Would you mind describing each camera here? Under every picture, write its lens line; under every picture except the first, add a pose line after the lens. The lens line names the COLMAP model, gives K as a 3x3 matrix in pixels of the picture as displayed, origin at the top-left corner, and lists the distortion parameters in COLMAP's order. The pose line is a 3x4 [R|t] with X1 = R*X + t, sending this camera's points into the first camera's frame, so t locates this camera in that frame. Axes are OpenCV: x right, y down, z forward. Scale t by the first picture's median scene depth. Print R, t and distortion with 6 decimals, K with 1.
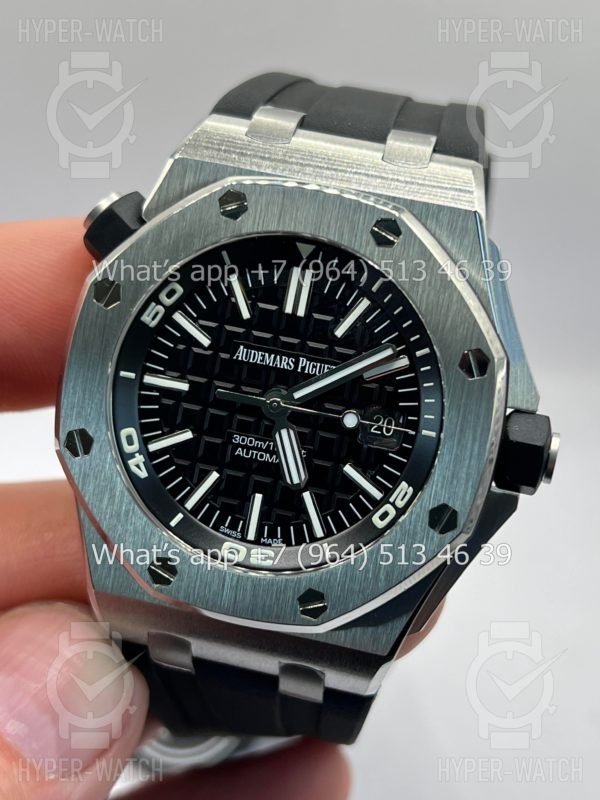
lens RADIAL K [[1369.6, 0, 300.0], [0, 1369.6, 400.0], [0, 0, 1]] dist [0.192371, 0.049346]
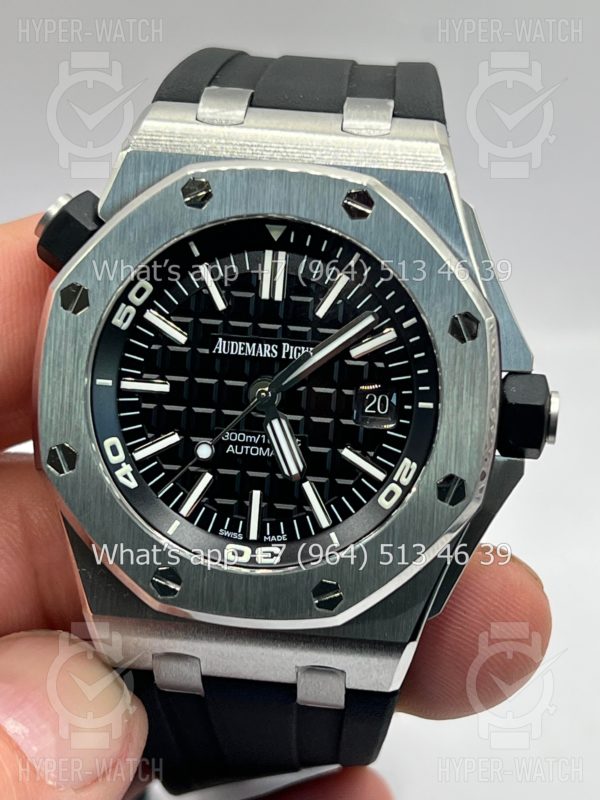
lens RADIAL K [[1896.7, 0, 300.0], [0, 1896.7, 400.0], [0, 0, 1]] dist [0.147515, -0.536131]
pose [[0.991250, -0.115420, 0.064047, -0.077287], [0.117053, 0.992874, -0.022354, 0.039209], [-0.061011, 0.029655, 0.997696, -0.320323]]
